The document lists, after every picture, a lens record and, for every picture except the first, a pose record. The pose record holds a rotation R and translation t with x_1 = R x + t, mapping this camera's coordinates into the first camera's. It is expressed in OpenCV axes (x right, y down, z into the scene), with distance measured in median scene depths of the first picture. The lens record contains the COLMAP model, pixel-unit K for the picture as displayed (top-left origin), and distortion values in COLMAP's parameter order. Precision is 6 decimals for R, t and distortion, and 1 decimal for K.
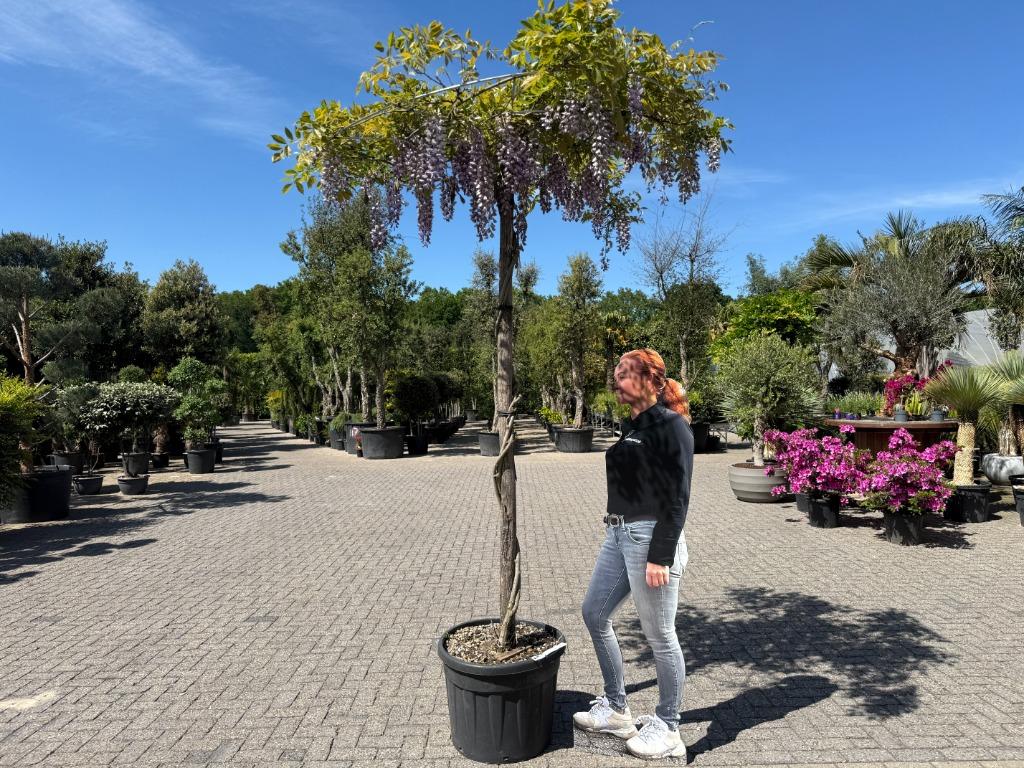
lens RADIAL K [[728.6, 0, 510.9], [0, 728.6, 386.7], [0, 0, 1]] dist [0.000666, -0.001234]
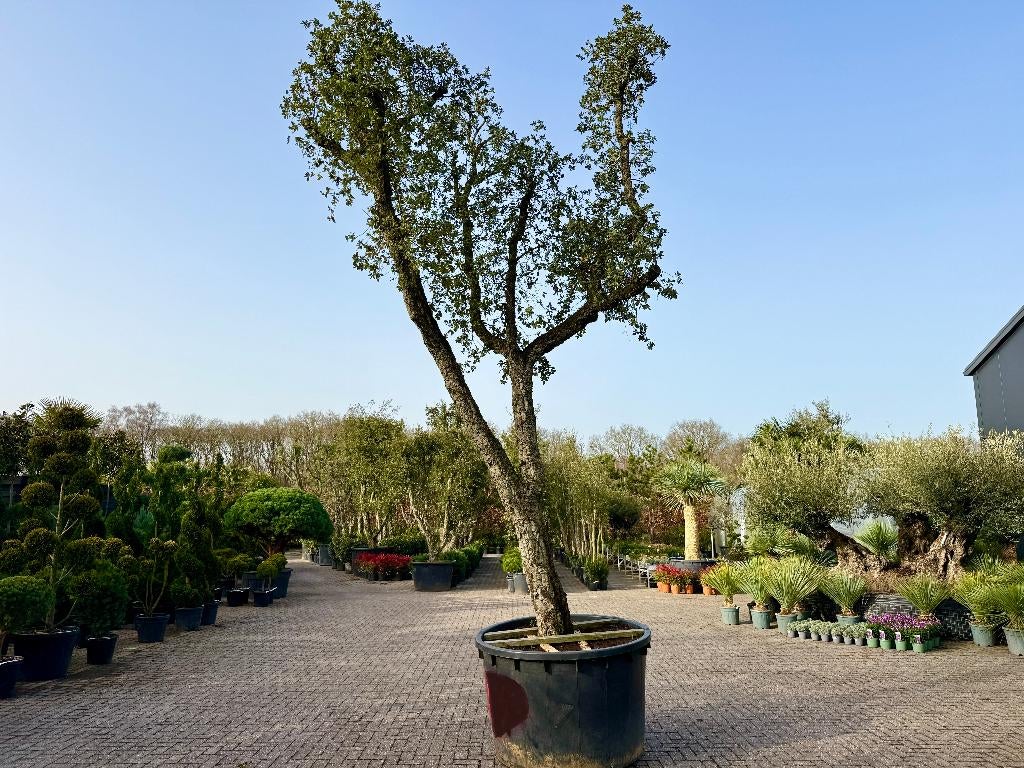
lens RADIAL K [[727.1, 0, 511.4], [0, 727.1, 384.2], [0, 0, 1]] dist [0.003435, -0.004679]
pose [[0.999850, 0.016091, -0.006462, -0.100885], [-0.016987, 0.983778, -0.178584, -0.034269], [0.003484, 0.178666, 0.983904, -0.396863]]
